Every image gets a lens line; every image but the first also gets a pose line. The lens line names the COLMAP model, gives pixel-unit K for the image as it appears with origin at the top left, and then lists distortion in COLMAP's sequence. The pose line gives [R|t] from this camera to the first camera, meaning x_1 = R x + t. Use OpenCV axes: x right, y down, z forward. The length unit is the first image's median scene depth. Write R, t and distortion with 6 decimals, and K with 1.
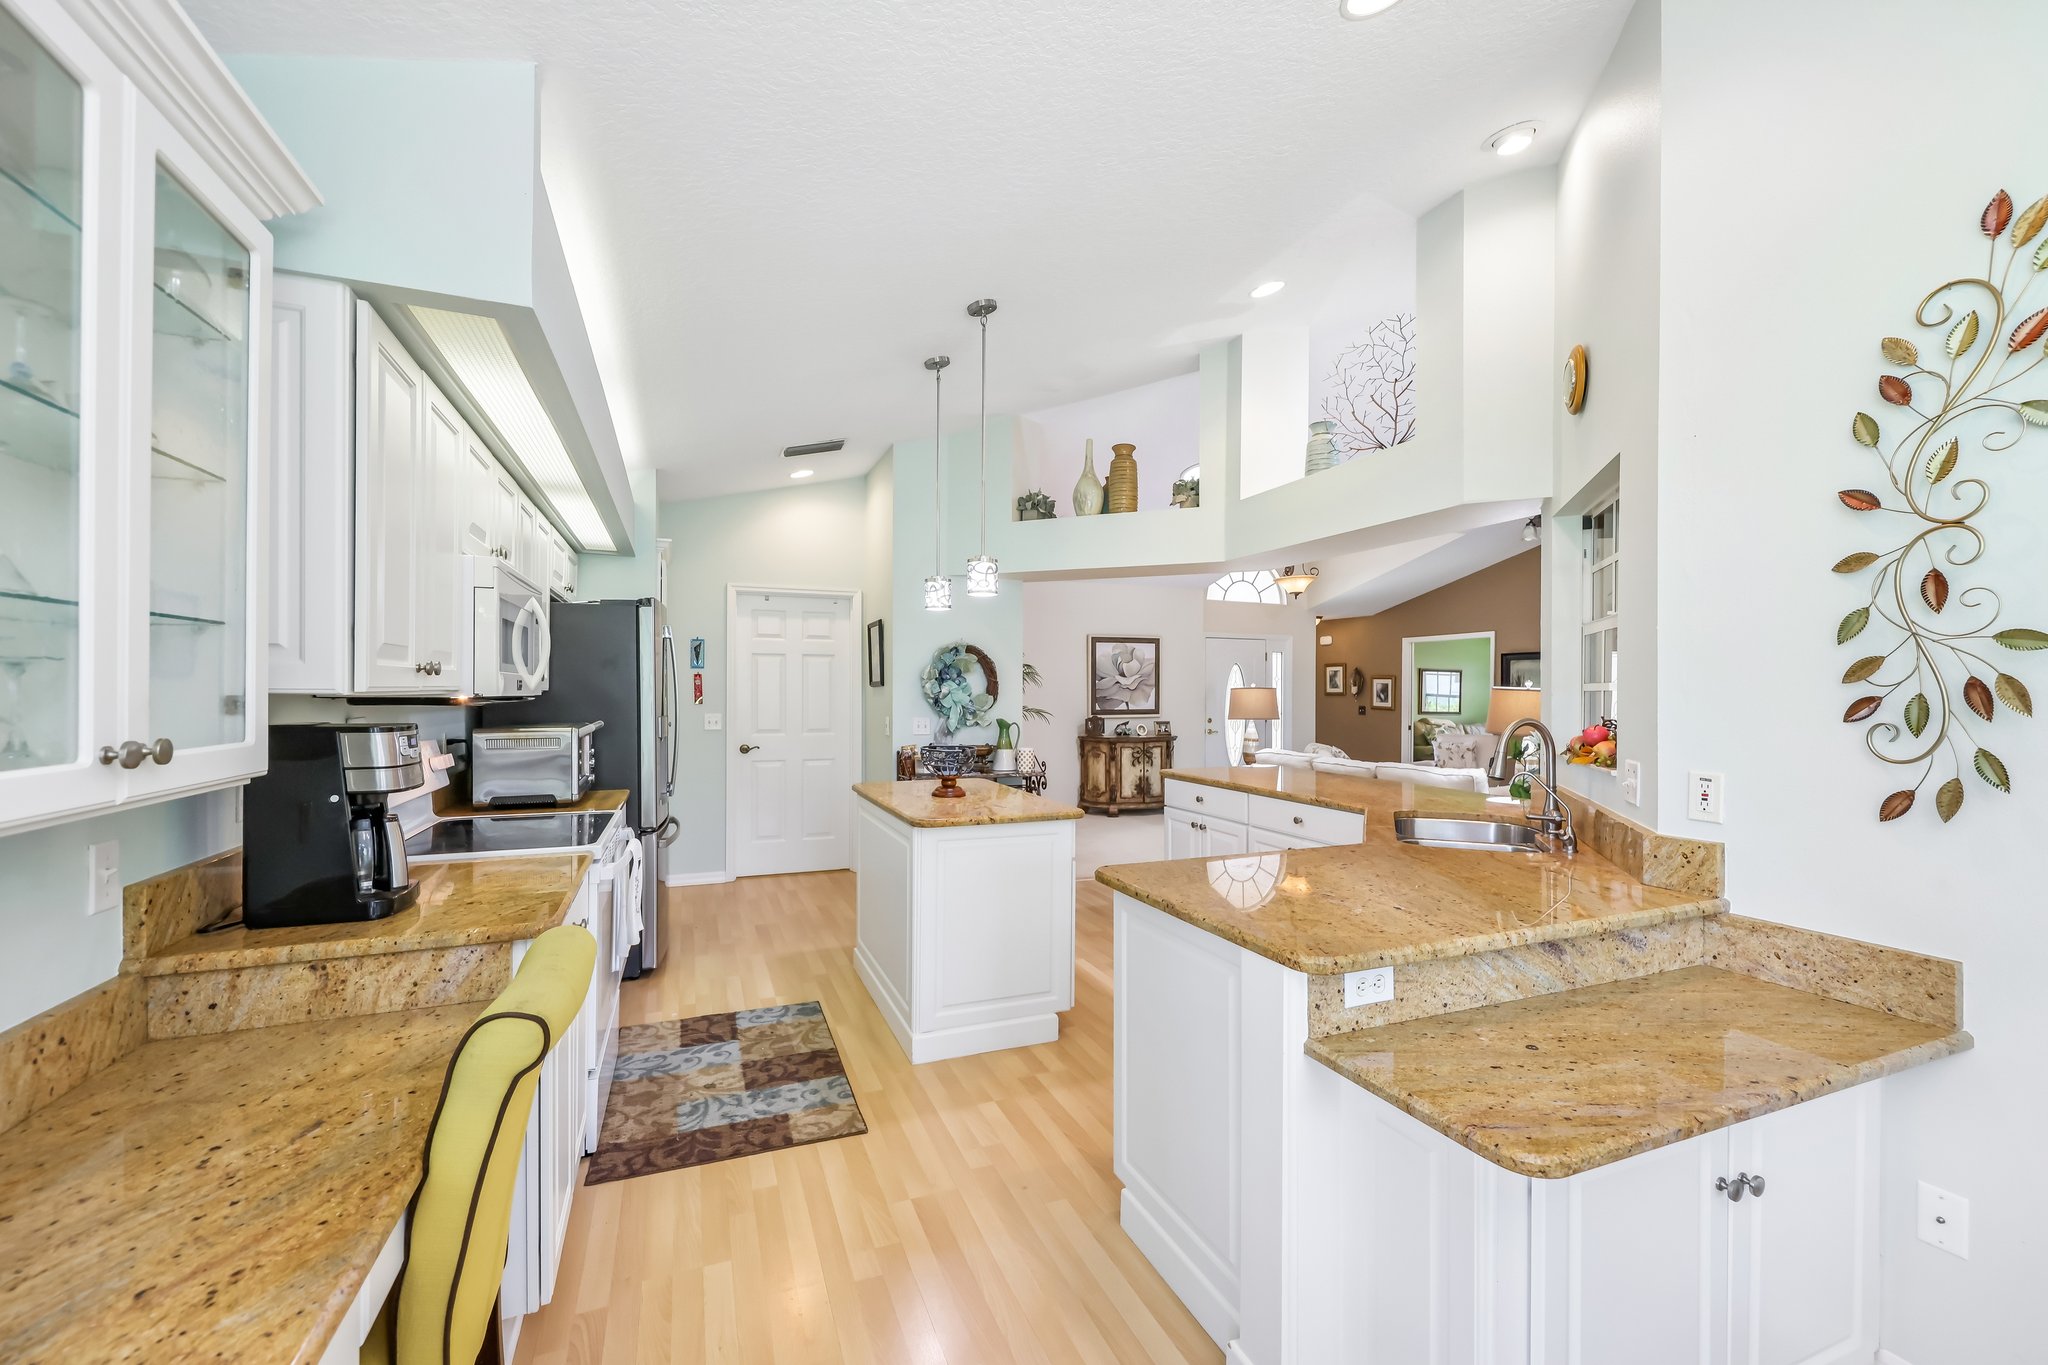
lens RADIAL K [[819.8, 0, 1008.9], [0, 819.8, 687.9], [0, 0, 1]] dist [0.008980, -0.001114]
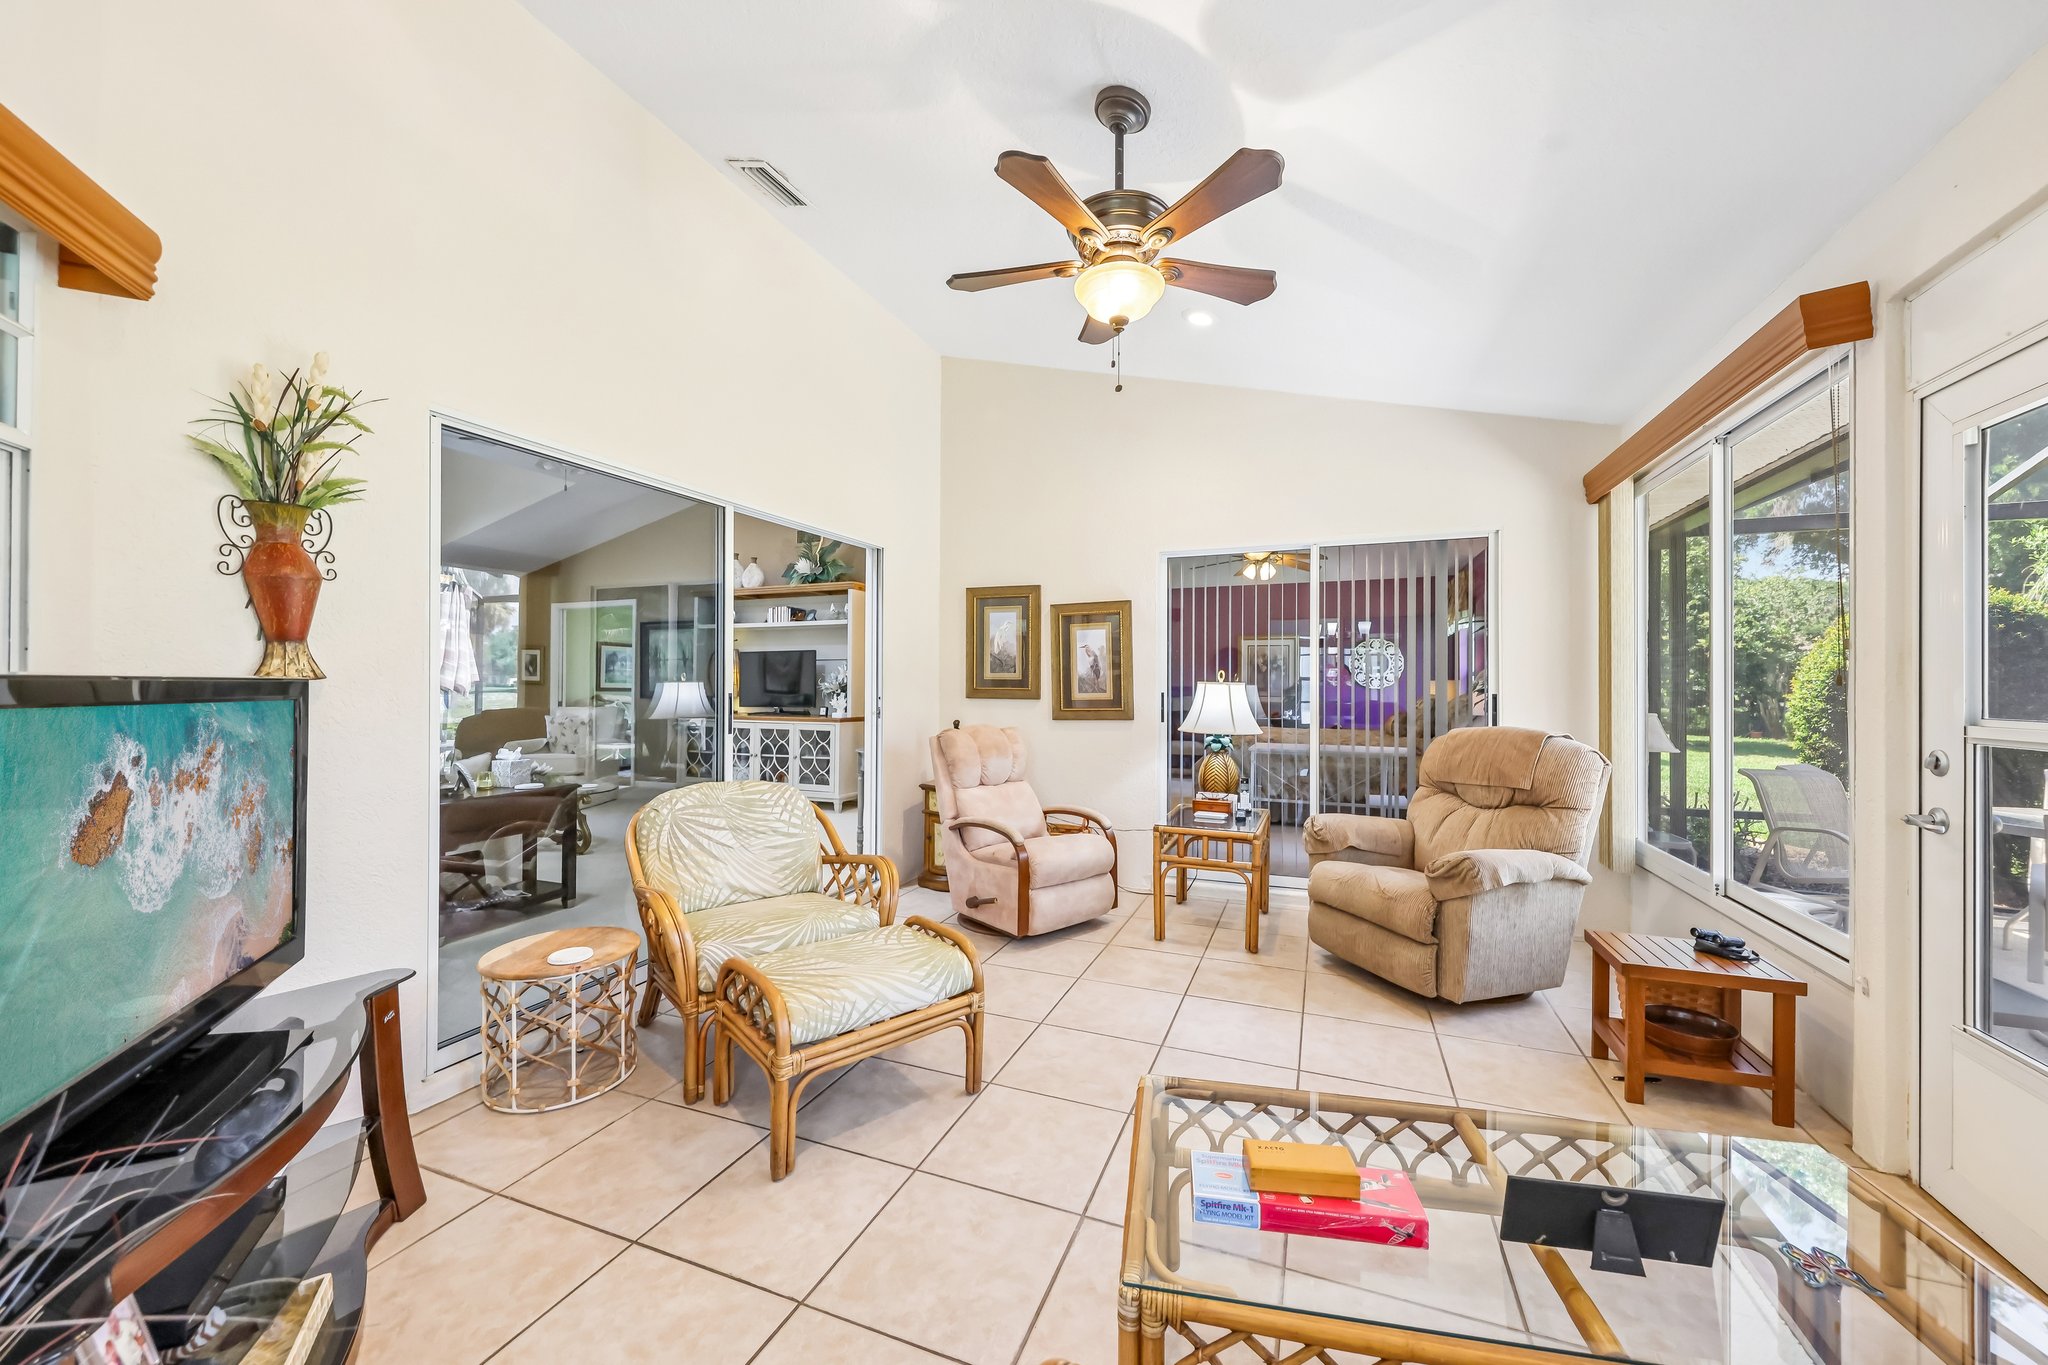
lens RADIAL K [[742.6, 0, 1034.5], [0, 742.6, 678.4], [0, 0, 1]] dist [-0.000430, -0.000136]
pose [[0.681026, 0.001643, 0.732257, 0.633438], [0.000893, 0.999995, -0.003074, 0.059424], [-0.732259, 0.002748, 0.681021, 0.192559]]
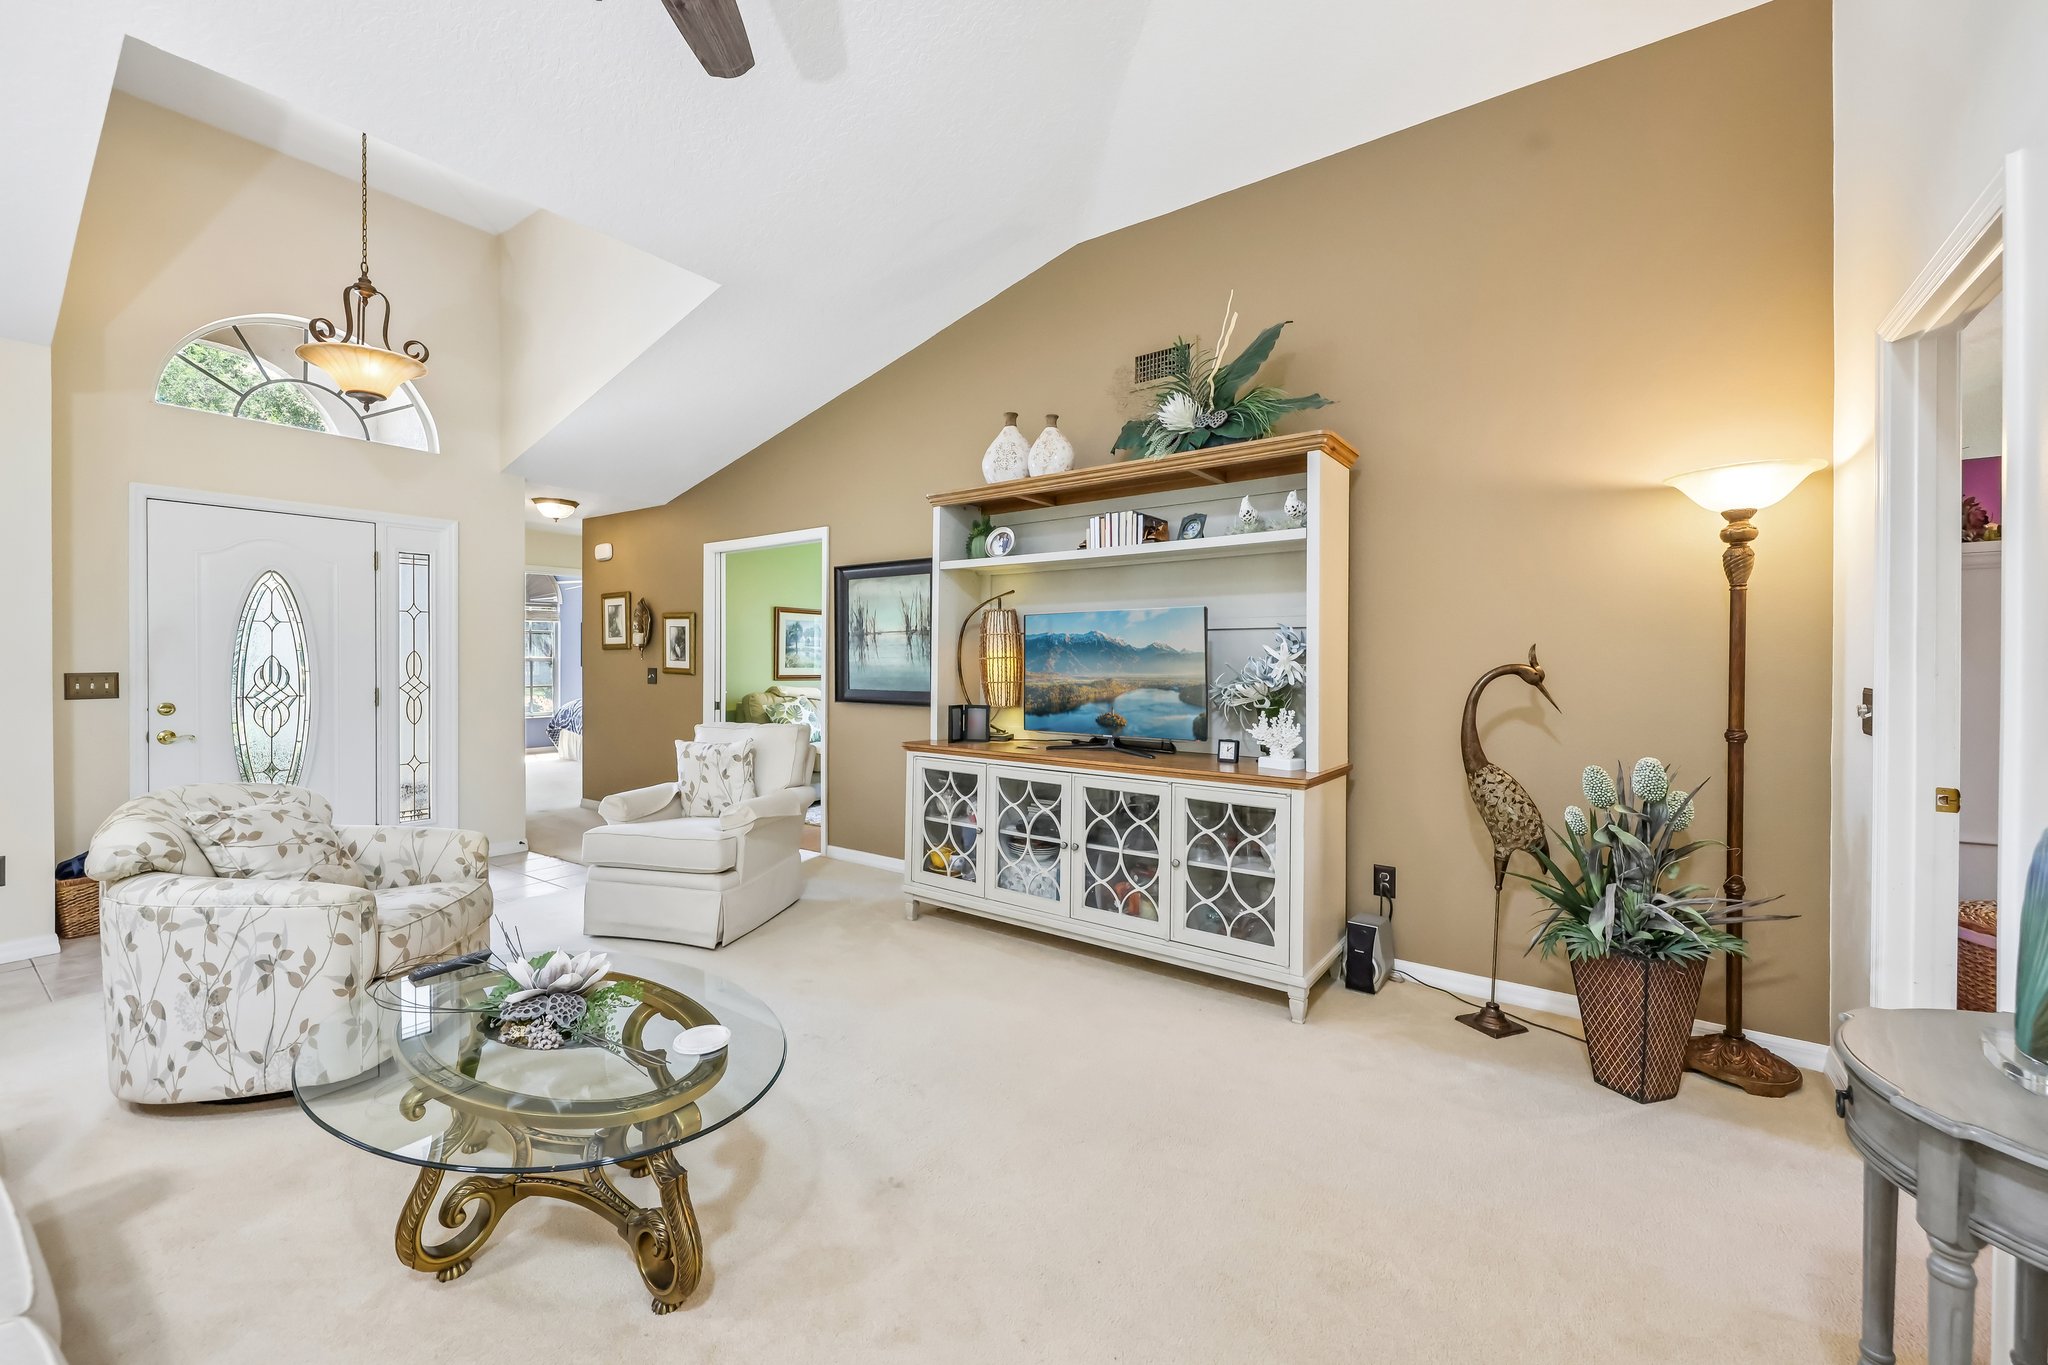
lens RADIAL K [[819.8, 0, 1006.2], [0, 819.8, 672.8], [0, 0, 1]] dist [0.008980, -0.001114]
pose [[0.853724, -0.016821, 0.520453, 0.928868], [0.004669, 0.999685, 0.024652, 0.033995], [-0.520704, -0.018616, 0.853534, 1.075862]]
